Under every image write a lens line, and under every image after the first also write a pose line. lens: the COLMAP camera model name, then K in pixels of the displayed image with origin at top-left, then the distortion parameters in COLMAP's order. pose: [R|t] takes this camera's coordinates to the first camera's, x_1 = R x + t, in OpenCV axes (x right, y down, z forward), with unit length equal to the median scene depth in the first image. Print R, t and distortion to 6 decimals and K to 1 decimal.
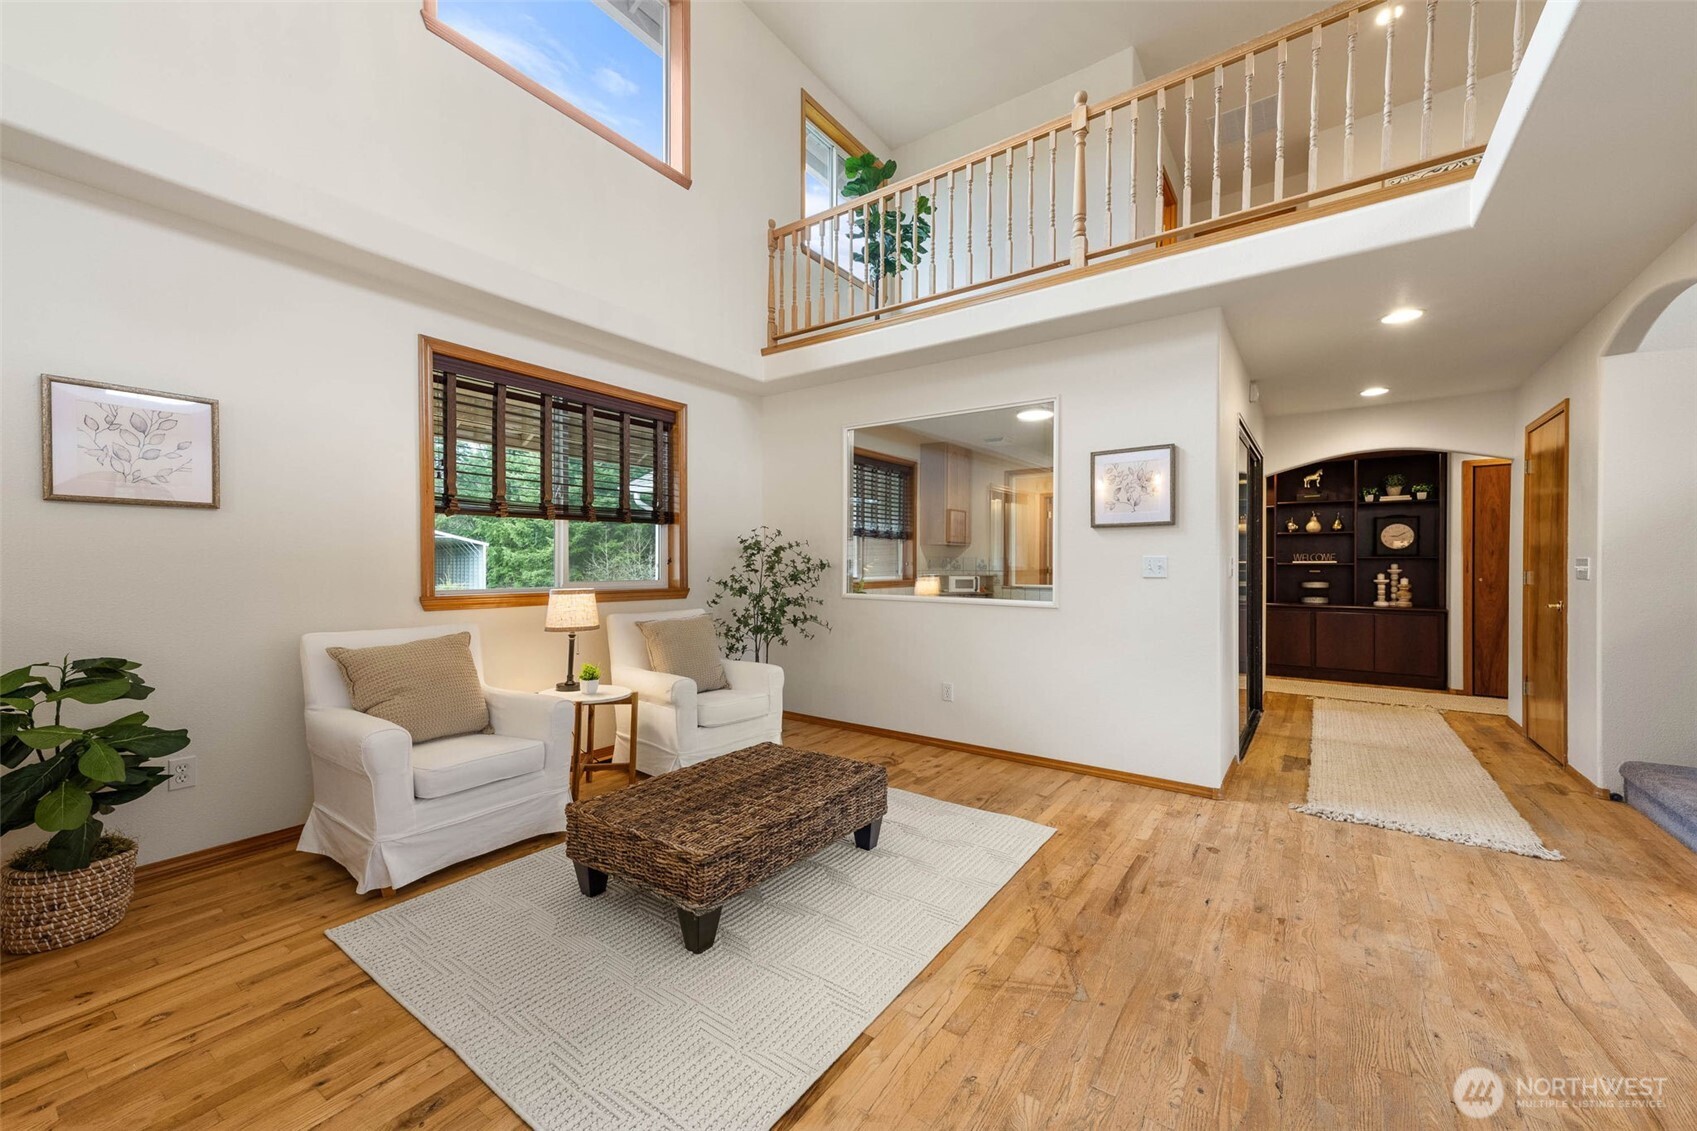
lens RADIAL K [[671.4, 0, 833.2], [0, 671.4, 566.7], [0, 0, 1]] dist [0.019945, -0.000025]
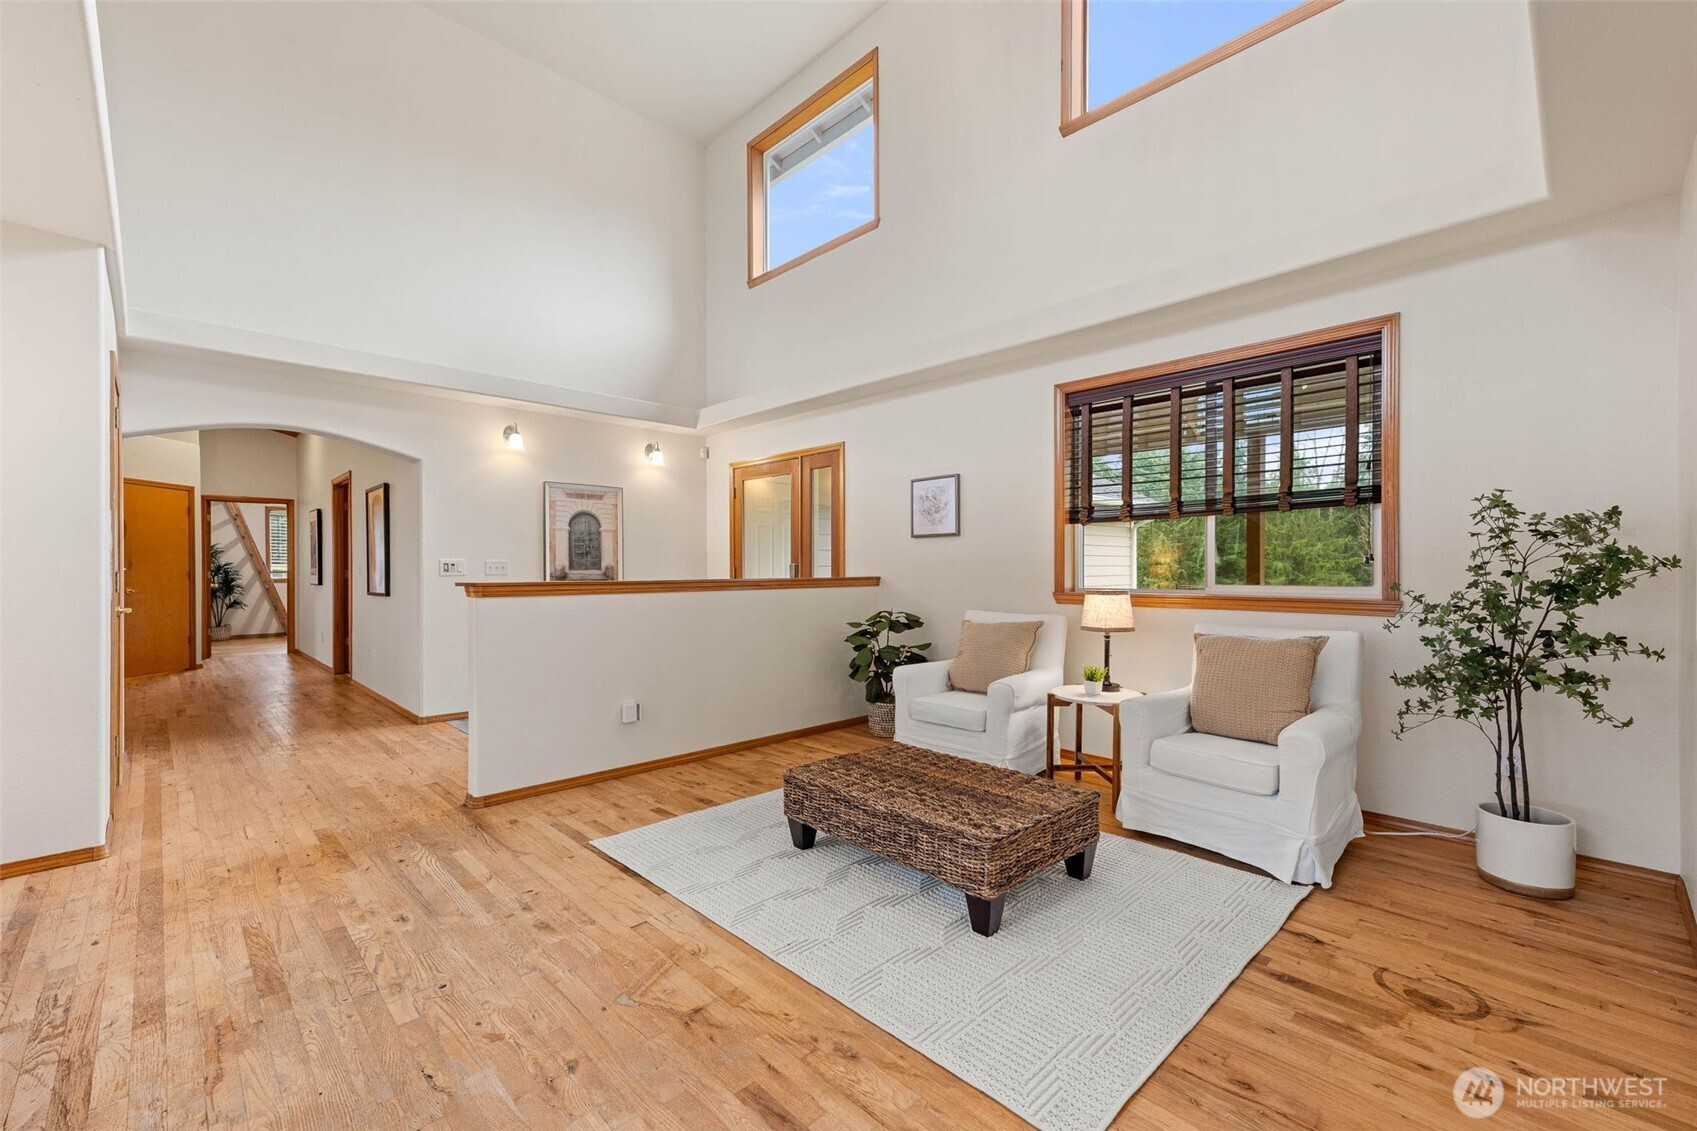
lens RADIAL K [[671.4, 0, 833.7], [0, 671.4, 572.4], [0, 0, 1]] dist [0.019945, -0.000025]
pose [[-0.165714, 0.005711, -0.986157, 0.494493], [0.002387, 0.999983, 0.005390, 0.000364], [0.986171, -0.001461, -0.165725, 0.562657]]
